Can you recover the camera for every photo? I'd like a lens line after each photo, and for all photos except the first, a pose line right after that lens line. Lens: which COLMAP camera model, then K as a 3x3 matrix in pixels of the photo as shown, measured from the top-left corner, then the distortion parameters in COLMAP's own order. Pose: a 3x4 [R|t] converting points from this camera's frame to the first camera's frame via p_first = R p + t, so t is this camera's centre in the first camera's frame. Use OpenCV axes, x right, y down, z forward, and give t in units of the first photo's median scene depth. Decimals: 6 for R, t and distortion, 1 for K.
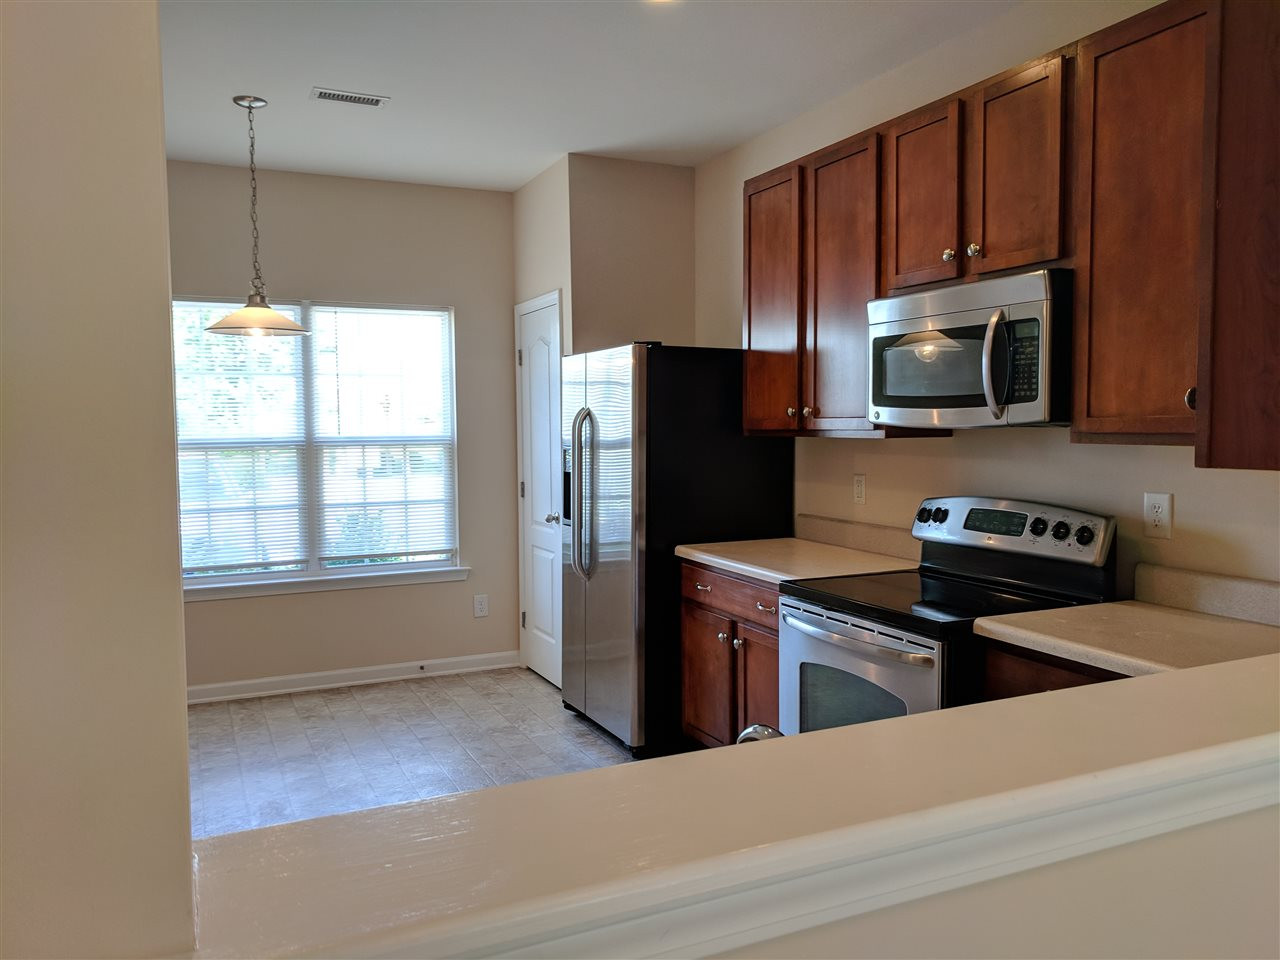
lens RADIAL K [[973.0, 0, 632.1], [0, 973.0, 480.5], [0, 0, 1]] dist [-0.004636, 0.004690]
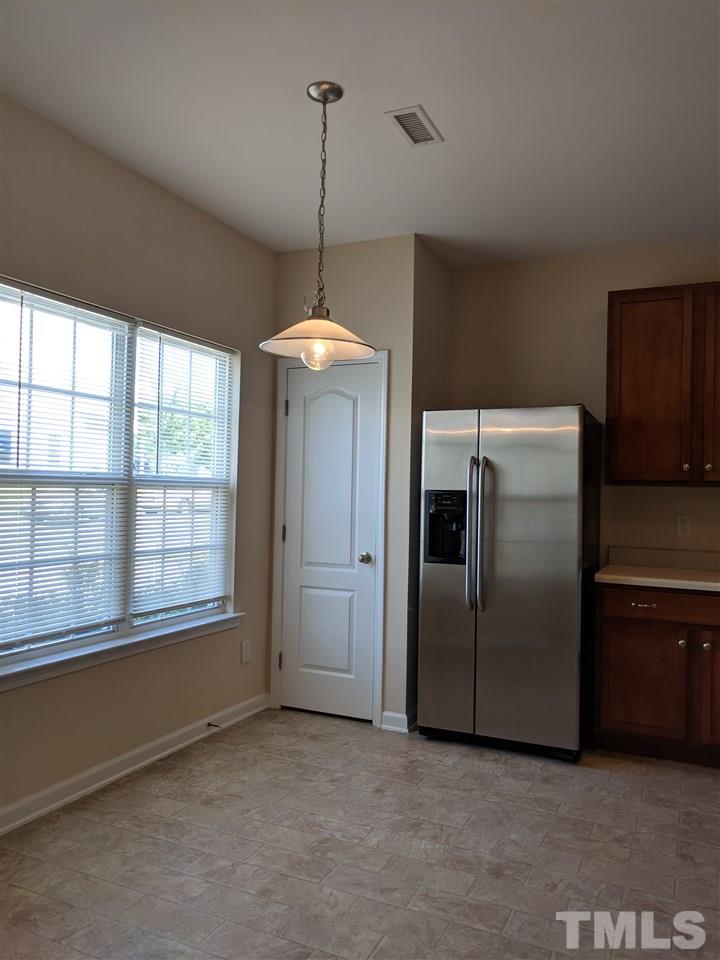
lens RADIAL K [[729.8, 0, 355.8], [0, 729.8, 478.0], [0, 0, 1]] dist [-0.004636, 0.004690]
pose [[0.764969, 0.035952, 0.643063, -0.664857], [0.010847, 0.997580, -0.068676, 0.005754], [-0.643976, 0.059510, 0.762727, 0.420014]]
